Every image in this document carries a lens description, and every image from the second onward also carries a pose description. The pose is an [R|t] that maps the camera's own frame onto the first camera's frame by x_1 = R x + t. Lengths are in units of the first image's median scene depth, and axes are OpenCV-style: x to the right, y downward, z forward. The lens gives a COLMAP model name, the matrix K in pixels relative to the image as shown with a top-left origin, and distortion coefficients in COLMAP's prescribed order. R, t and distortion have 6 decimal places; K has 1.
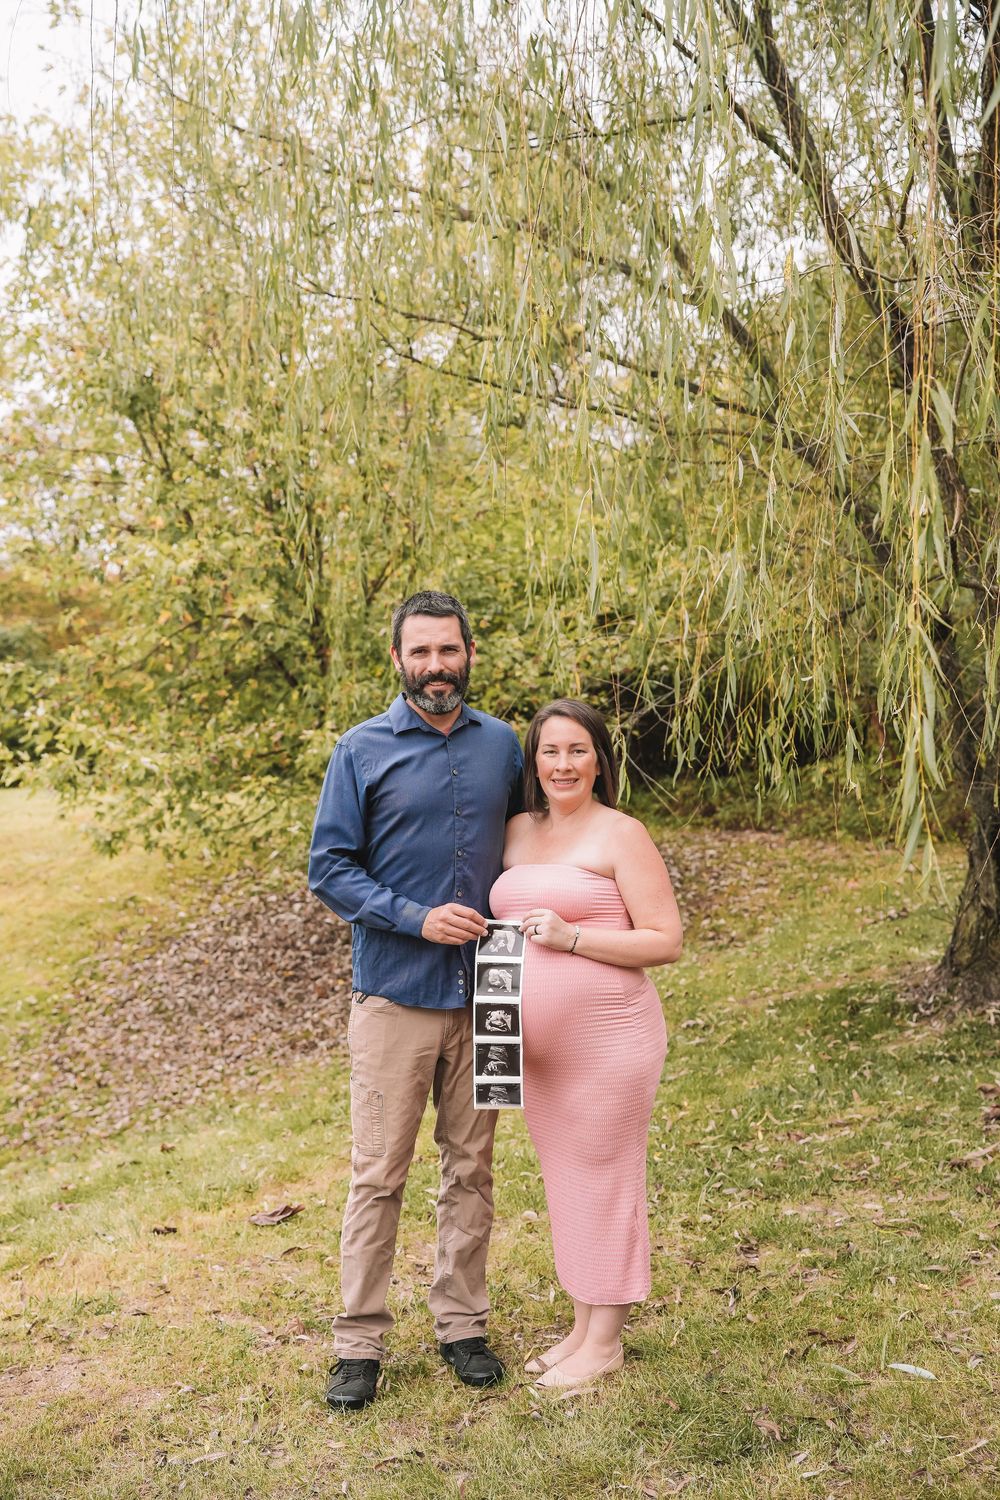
lens RADIAL K [[1554.1, 0, 500.0], [0, 1554.1, 750.0], [0, 0, 1]] dist [-0.107284, 0.184762]
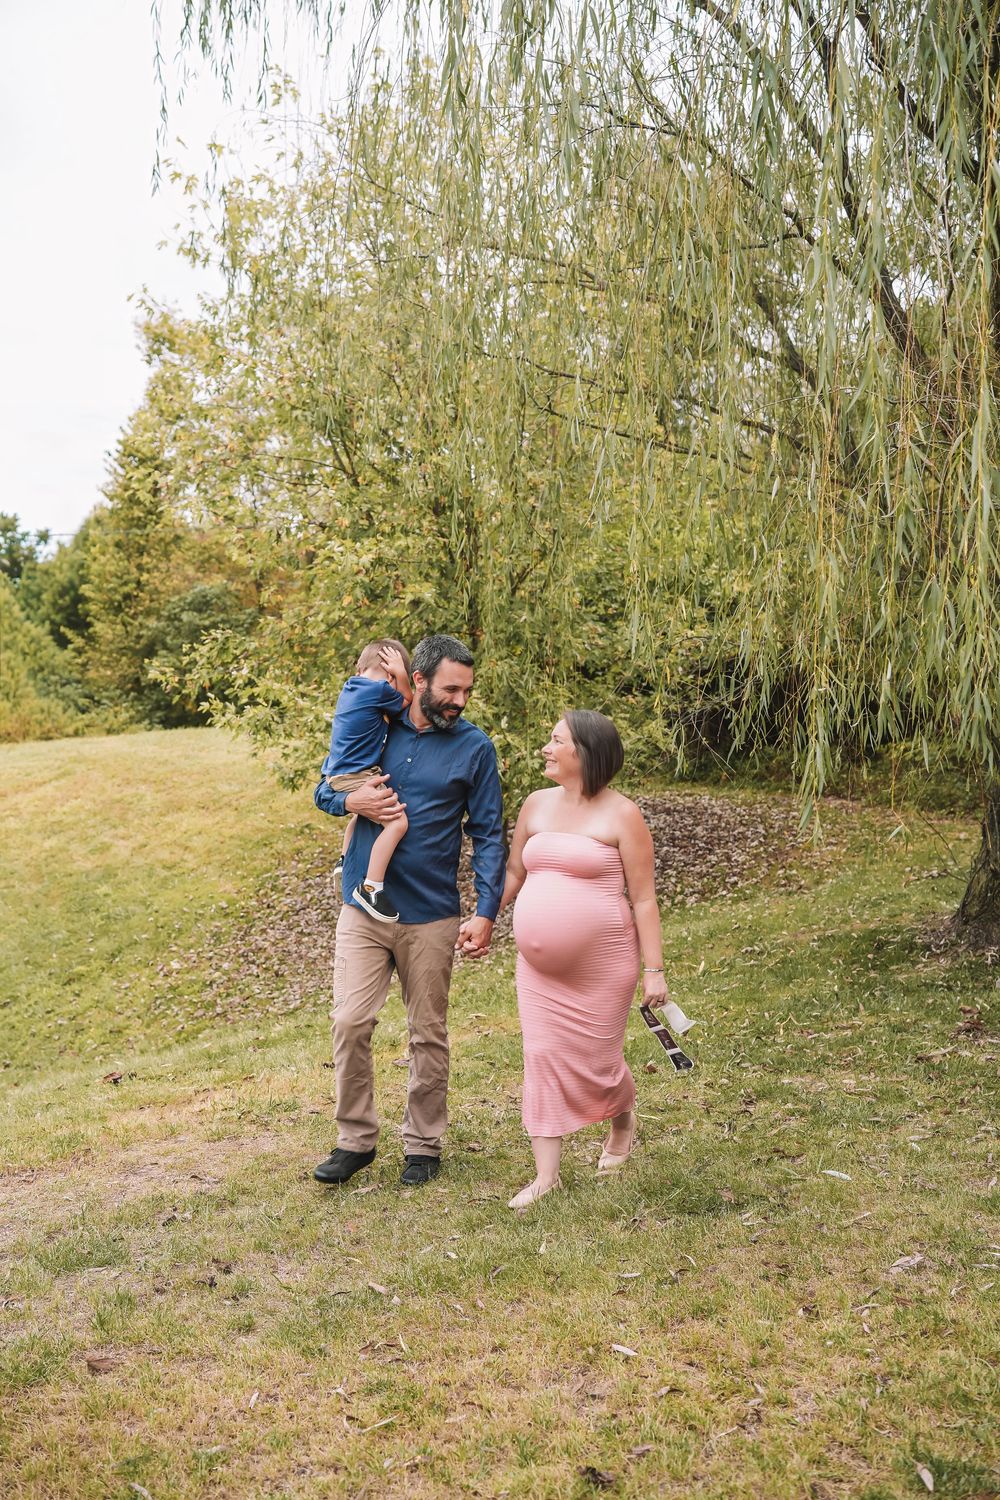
lens RADIAL K [[1554.1, 0, 500.0], [0, 1554.1, 750.0], [0, 0, 1]] dist [-0.107284, 0.184762]
pose [[0.993527, 0.050955, -0.101523, 0.036158], [-0.047424, 0.998193, 0.036902, -0.017545], [0.103220, -0.031849, 0.994149, -0.221008]]
